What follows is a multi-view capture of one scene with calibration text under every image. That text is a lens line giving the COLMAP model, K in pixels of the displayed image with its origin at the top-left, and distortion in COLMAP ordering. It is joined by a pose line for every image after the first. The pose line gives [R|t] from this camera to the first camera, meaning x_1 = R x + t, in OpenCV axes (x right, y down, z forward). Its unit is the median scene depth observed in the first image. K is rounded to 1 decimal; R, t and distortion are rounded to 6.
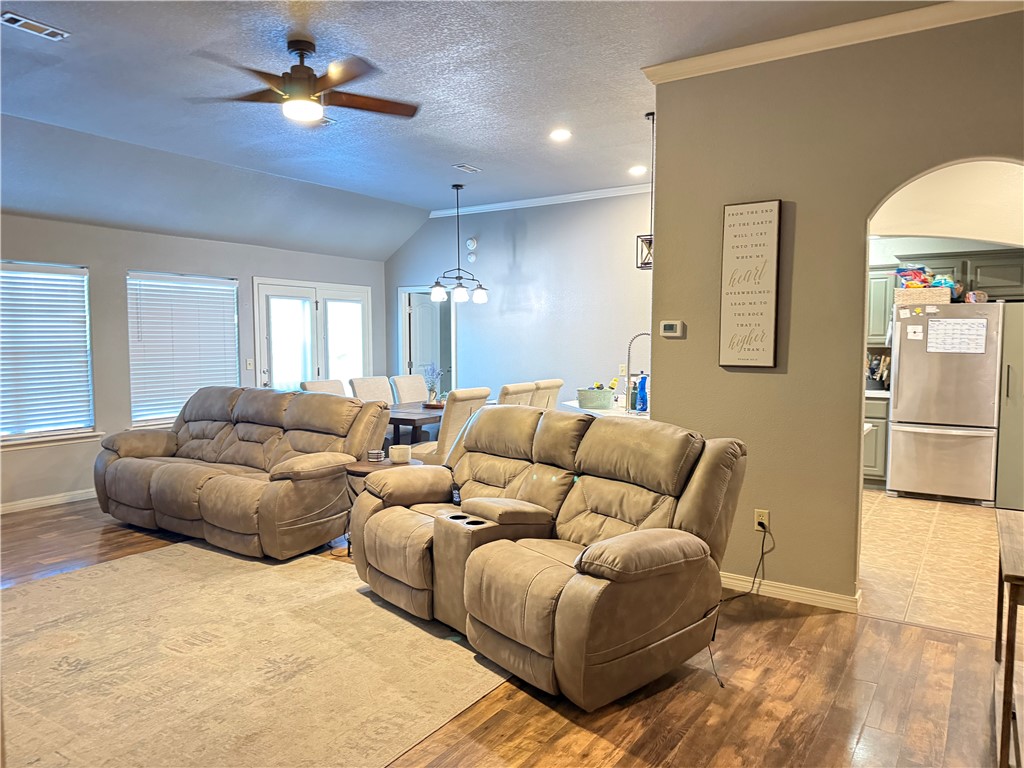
lens RADIAL K [[727.5, 0, 510.7], [0, 727.5, 387.7], [0, 0, 1]] dist [0.181755, -0.228816]
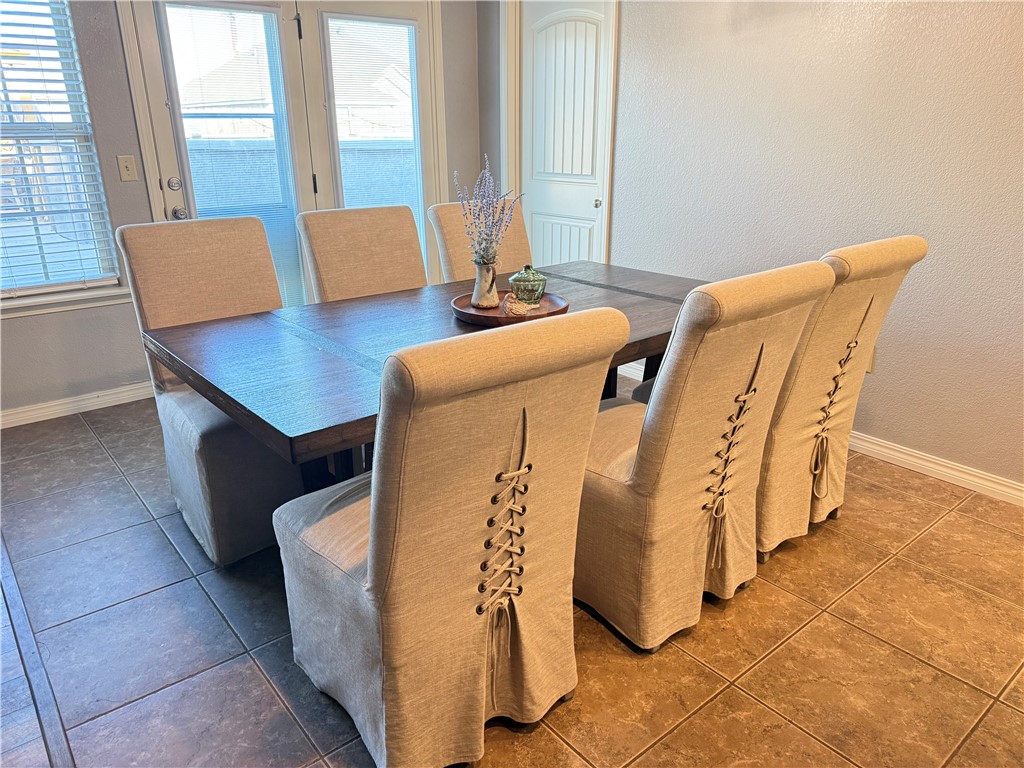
lens RADIAL K [[727.5, 0, 510.7], [0, 727.5, 387.7], [0, 0, 1]] dist [0.181755, -0.228816]
pose [[0.958937, 0.089556, -0.269109, -0.002237], [-0.015988, 0.964399, 0.263969, -0.046819], [0.283169, -0.248827, 0.926229, 1.074240]]
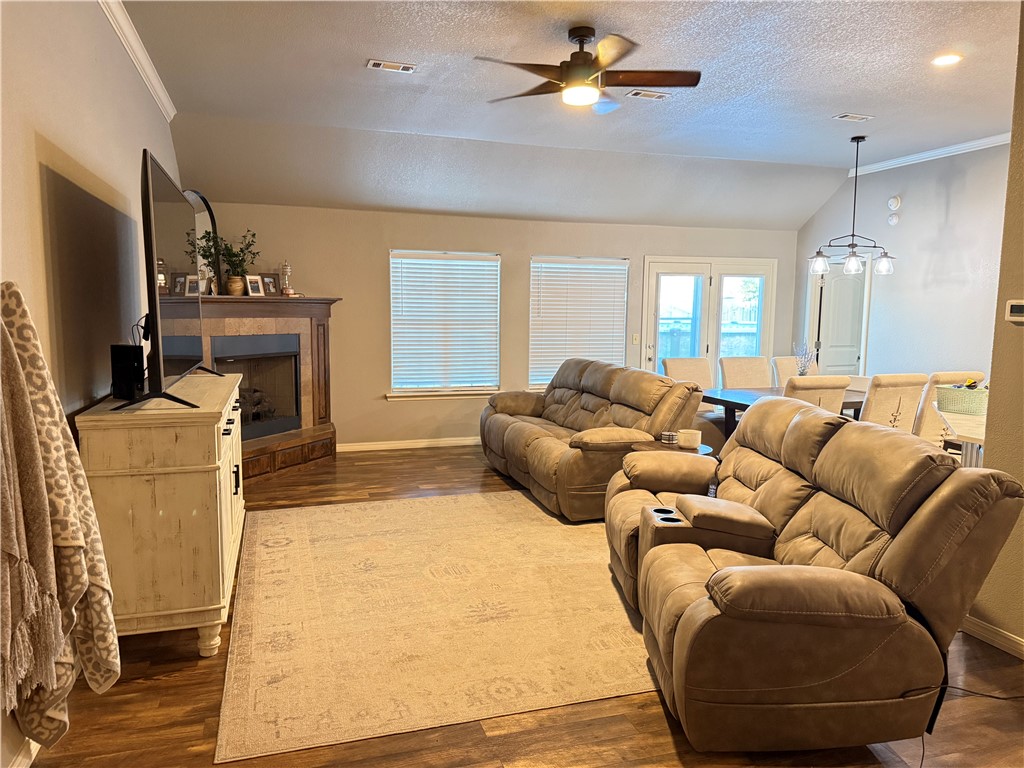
lens RADIAL K [[727.5, 0, 510.7], [0, 727.5, 387.7], [0, 0, 1]] dist [0.181755, -0.228816]
pose [[0.792035, 0.079323, -0.605300, 0.255274], [-0.057593, 0.996809, 0.055269, -0.016946], [0.607753, -0.008914, 0.794076, 0.098893]]
